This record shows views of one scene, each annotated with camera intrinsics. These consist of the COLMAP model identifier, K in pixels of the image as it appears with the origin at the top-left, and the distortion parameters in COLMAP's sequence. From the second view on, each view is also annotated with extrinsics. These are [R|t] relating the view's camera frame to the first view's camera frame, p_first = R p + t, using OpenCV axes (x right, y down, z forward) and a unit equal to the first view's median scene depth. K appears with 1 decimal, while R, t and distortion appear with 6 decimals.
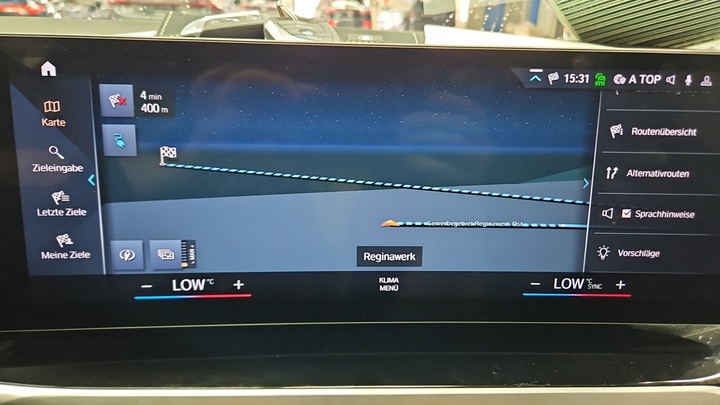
lens RADIAL K [[467.9, 0, 360.0], [0, 467.9, 202.5], [0, 0, 1]] dist [-0.000471, -0.002822]
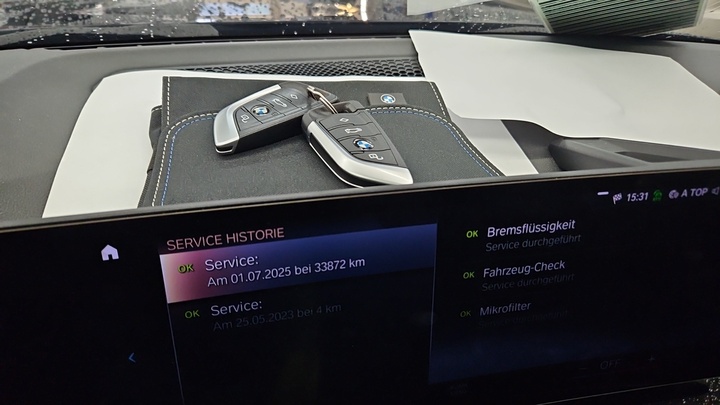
lens RADIAL K [[467.9, 0, 360.0], [0, 467.9, 202.5], [0, 0, 1]] dist [-0.000471, -0.002822]
pose [[0.984627, -0.089179, 0.150188, -0.284675], [0.061858, 0.982149, 0.177644, -0.440540], [-0.163349, -0.165623, 0.972567, 0.072453]]
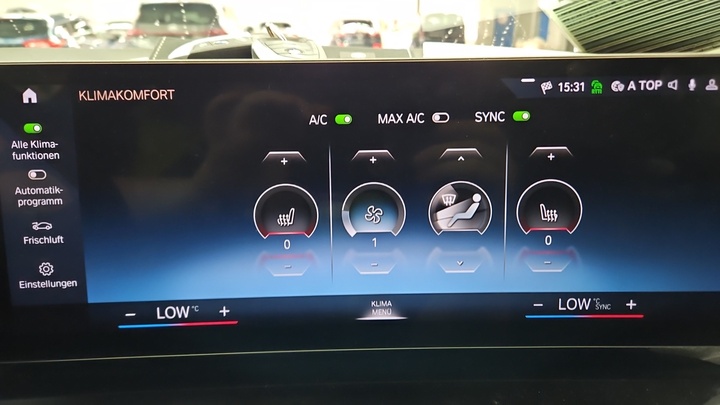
lens RADIAL K [[467.9, 0, 360.0], [0, 467.9, 202.5], [0, 0, 1]] dist [-0.000471, -0.002822]
pose [[0.998949, -0.025549, -0.038044, 0.058407], [0.023838, 0.998713, -0.044776, 0.001817], [0.039139, 0.043822, 0.998272, 0.039637]]
